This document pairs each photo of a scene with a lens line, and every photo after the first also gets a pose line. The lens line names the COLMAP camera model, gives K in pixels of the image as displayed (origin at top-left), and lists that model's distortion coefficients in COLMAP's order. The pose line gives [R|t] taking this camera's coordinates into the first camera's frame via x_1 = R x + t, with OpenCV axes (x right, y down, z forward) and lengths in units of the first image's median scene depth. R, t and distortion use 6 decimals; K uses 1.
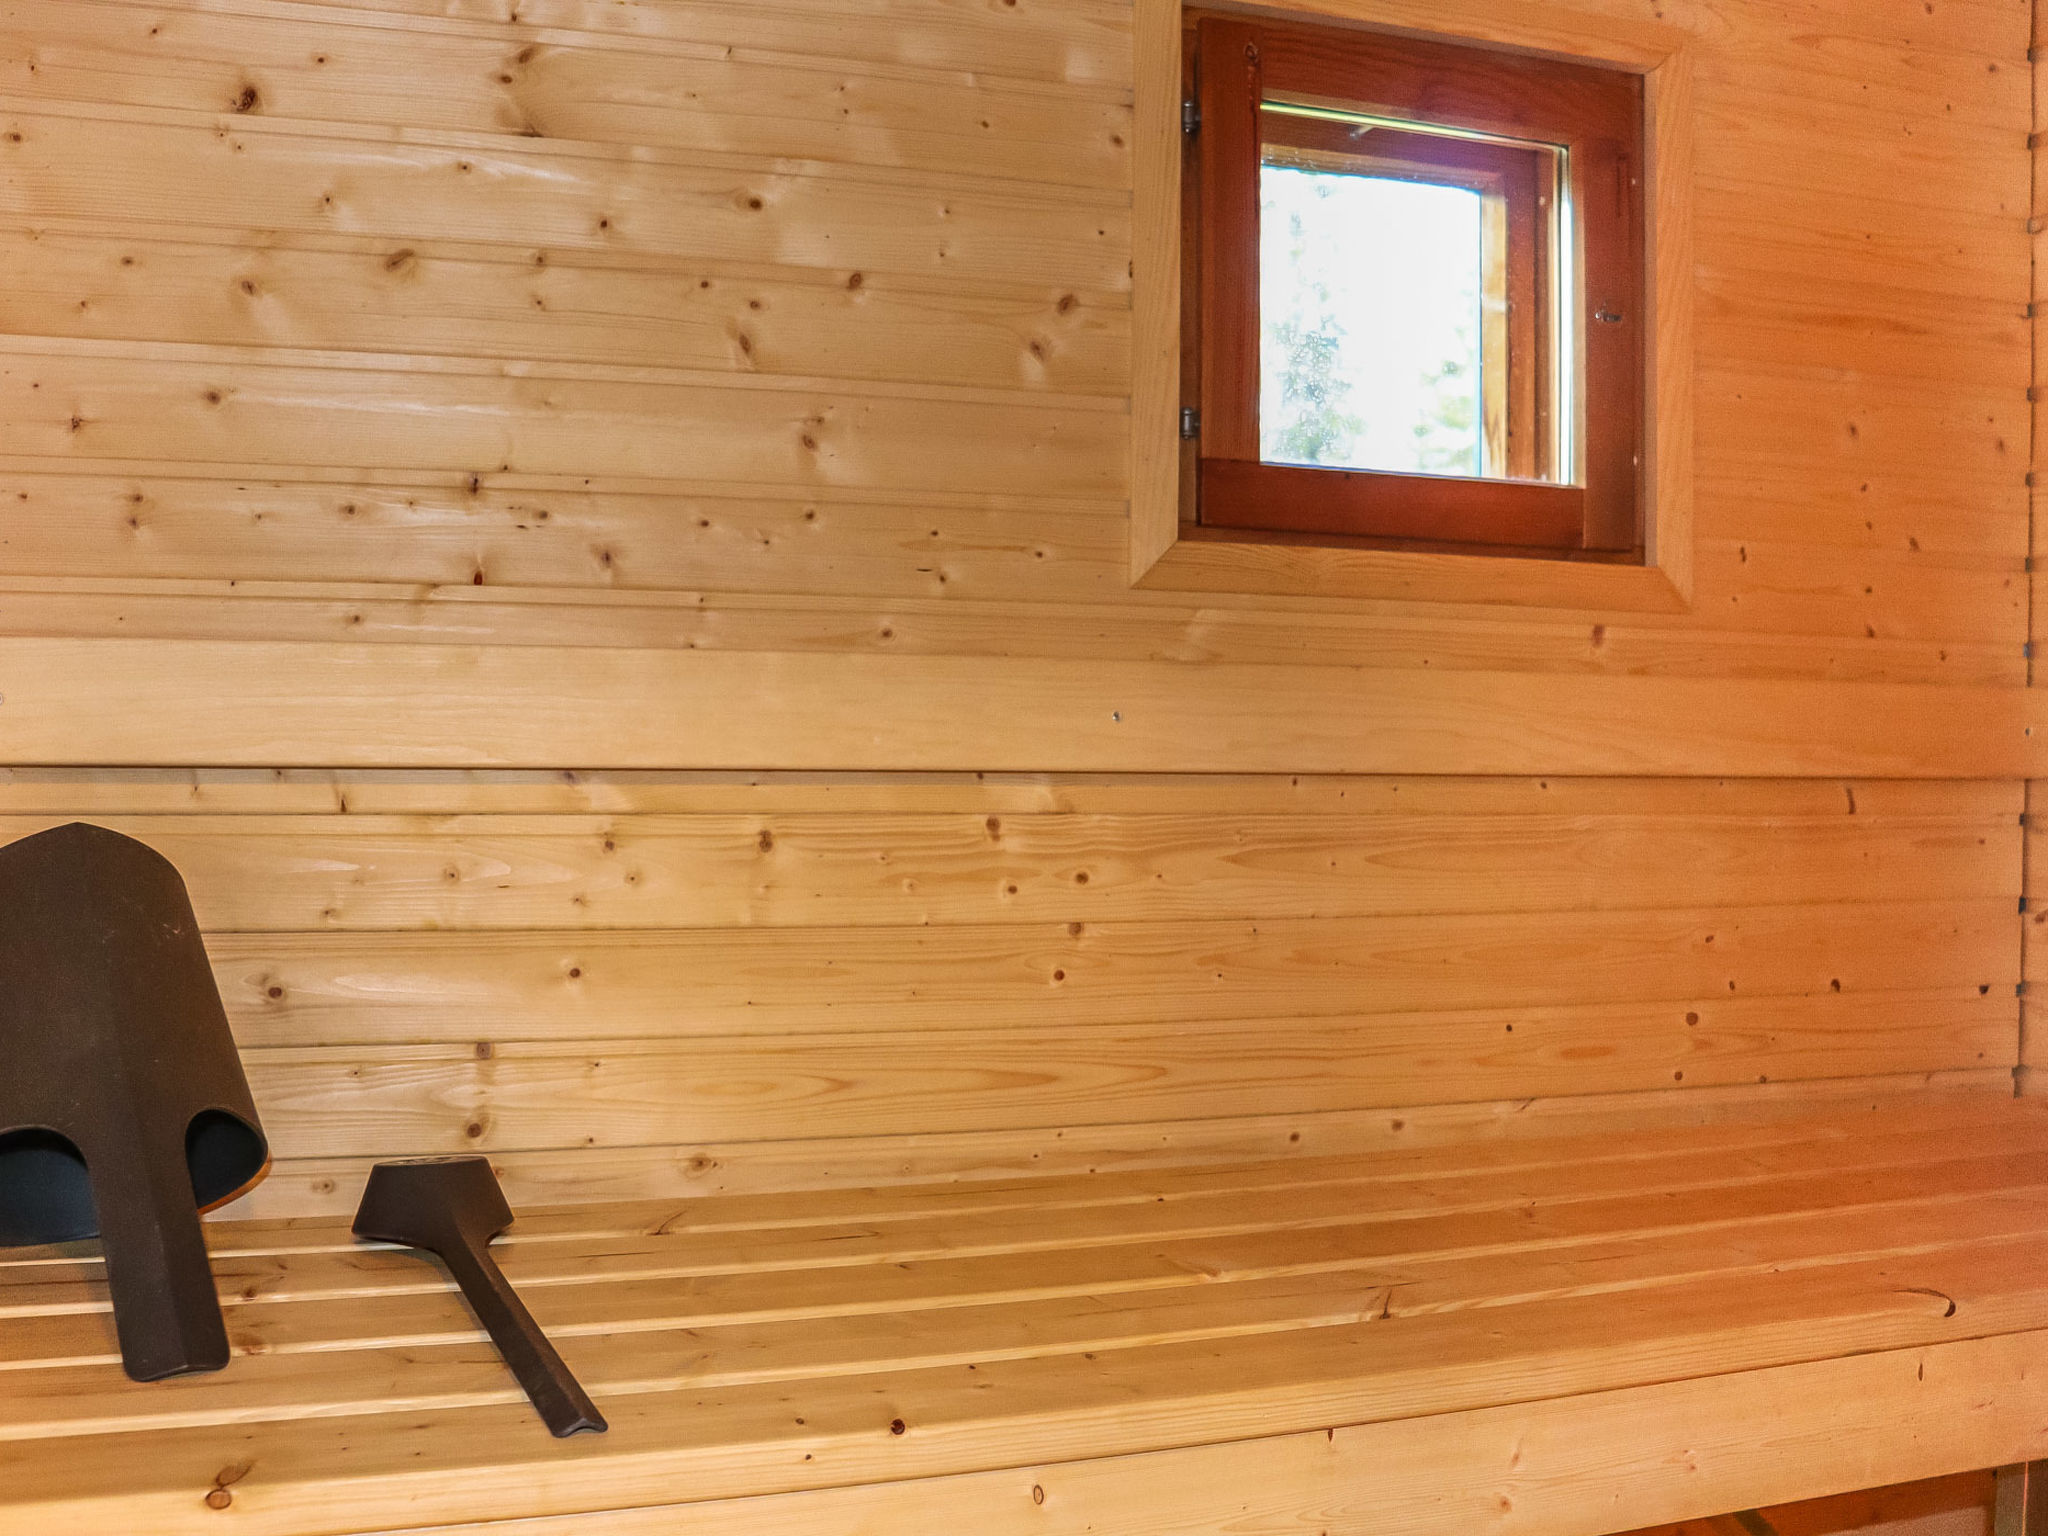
lens RADIAL K [[1845.1, 0, 1024.0], [0, 1845.1, 768.0], [0, 0, 1]] dist [-0.011928, -0.012551]
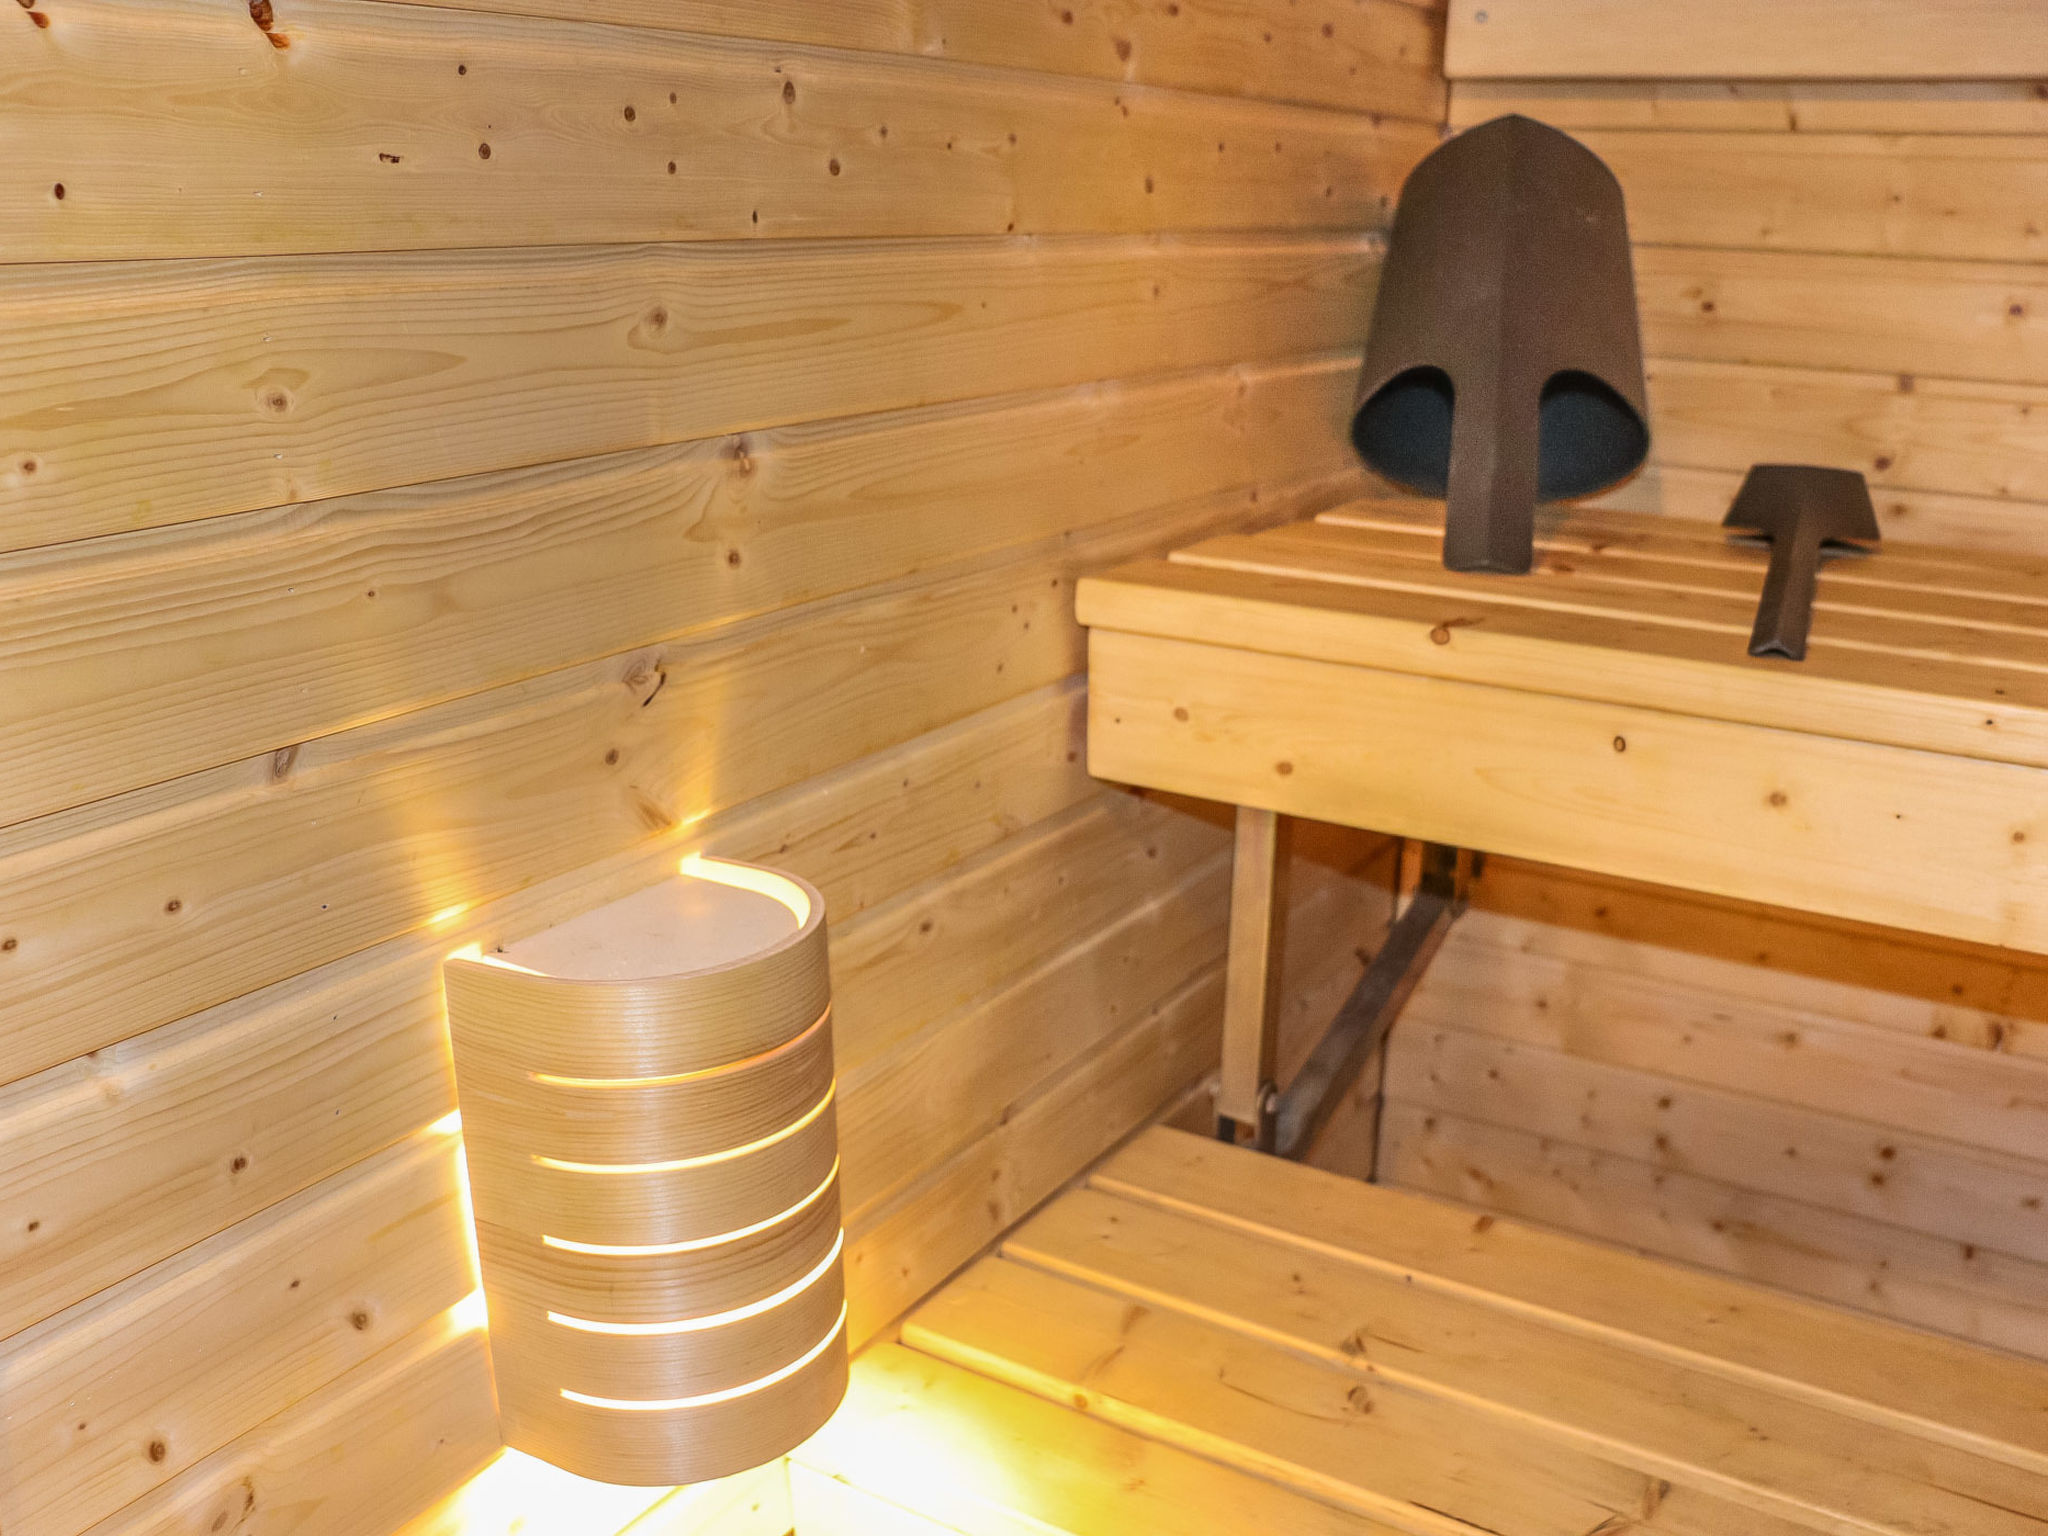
lens RADIAL K [[1845.1, 0, 1024.0], [0, 1845.1, 768.0], [0, 0, 1]] dist [-0.011928, -0.012551]
pose [[0.702257, 0.240949, -0.669909, 0.105917], [0.007415, 0.938458, 0.345313, 0.000816], [0.711884, -0.247466, 0.657253, -0.063923]]
